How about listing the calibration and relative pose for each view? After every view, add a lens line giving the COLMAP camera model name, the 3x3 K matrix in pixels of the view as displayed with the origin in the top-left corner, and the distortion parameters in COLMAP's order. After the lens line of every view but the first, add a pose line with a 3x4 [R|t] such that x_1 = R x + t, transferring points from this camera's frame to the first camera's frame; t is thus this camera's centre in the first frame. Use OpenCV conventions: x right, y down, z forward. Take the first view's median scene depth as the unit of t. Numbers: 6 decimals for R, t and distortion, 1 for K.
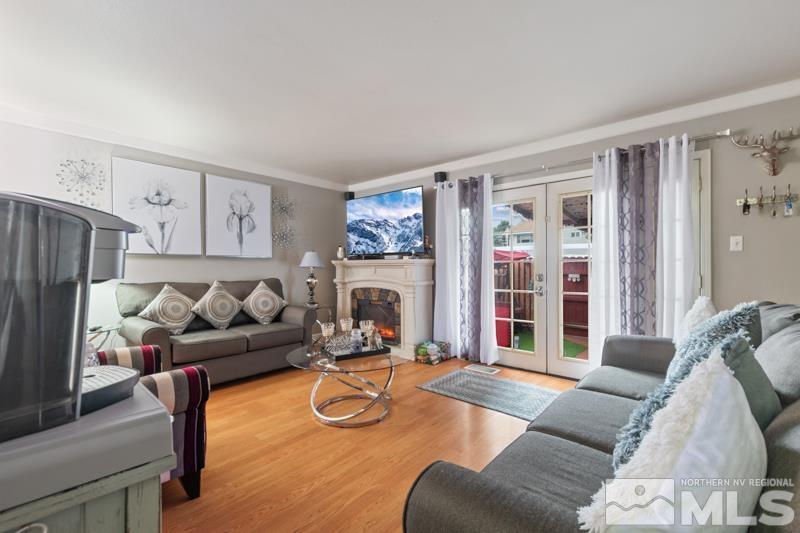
lens RADIAL K [[346.9, 0, 401.9], [0, 346.9, 267.9], [0, 0, 1]] dist [0.001293, 0.000141]
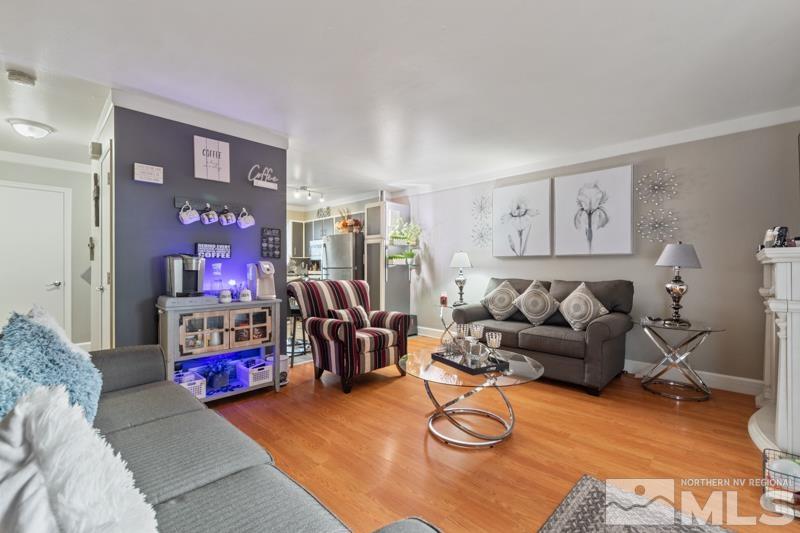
lens RADIAL K [[346.9, 0, 401.9], [0, 346.9, 267.9], [0, 0, 1]] dist [0.001293, 0.000141]
pose [[-0.058754, 0.002382, -0.998270, 0.496501], [-0.002921, 0.999992, 0.002558, 0.000501], [0.998268, 0.003066, -0.058746, 0.577508]]
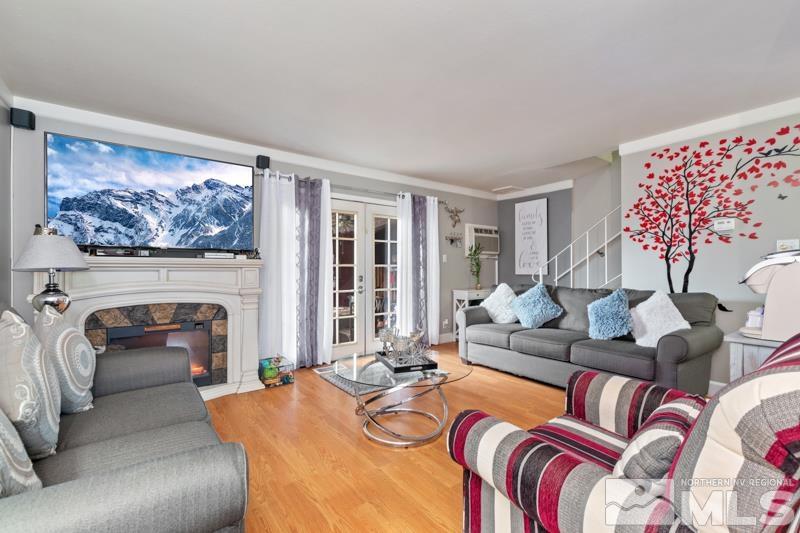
lens RADIAL K [[346.9, 0, 401.9], [0, 346.9, 267.9], [0, 0, 1]] dist [0.001293, 0.000141]
pose [[0.222907, 0.007698, 0.974809, -0.694493], [0.004224, 0.999952, -0.008863, 0.002064], [-0.974831, 0.006093, 0.222864, 0.537584]]
